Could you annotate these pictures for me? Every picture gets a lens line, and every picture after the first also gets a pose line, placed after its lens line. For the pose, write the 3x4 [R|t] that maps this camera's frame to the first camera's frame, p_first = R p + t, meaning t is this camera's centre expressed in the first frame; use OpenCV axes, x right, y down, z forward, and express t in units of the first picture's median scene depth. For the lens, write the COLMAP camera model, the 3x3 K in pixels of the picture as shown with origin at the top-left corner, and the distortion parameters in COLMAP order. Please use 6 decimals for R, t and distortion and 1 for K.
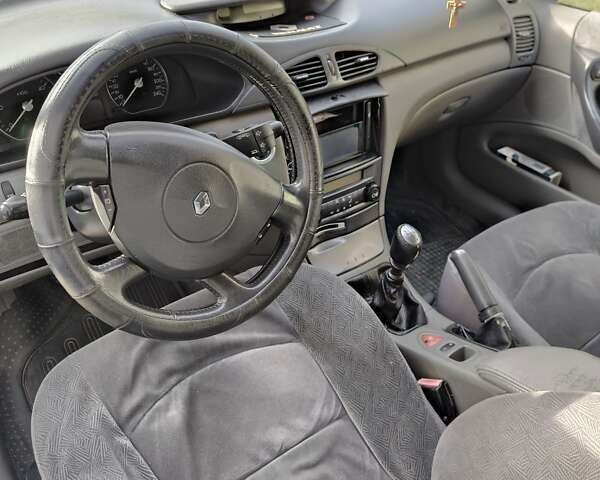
lens RADIAL K [[561.1, 0, 300.0], [0, 561.1, 240.0], [0, 0, 1]] dist [0.066412, -0.093755]
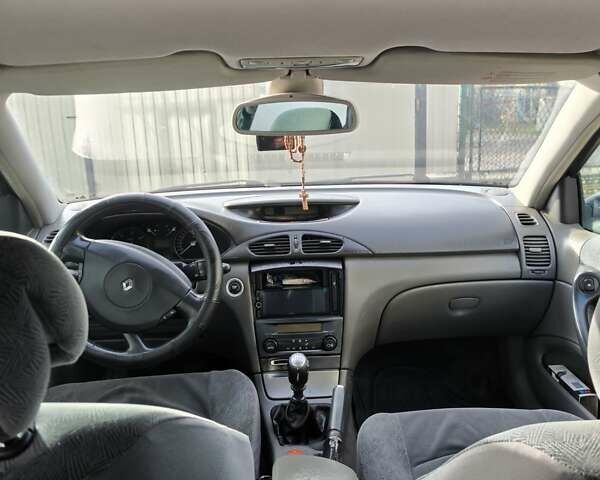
lens RADIAL K [[561.1, 0, 300.0], [0, 561.1, 240.0], [0, 0, 1]] dist [0.066412, -0.093755]
pose [[0.812979, 0.052668, -0.579906, 0.797669], [-0.296416, 0.894642, -0.334297, 0.149841], [0.501202, 0.443669, 0.742936, -0.071917]]
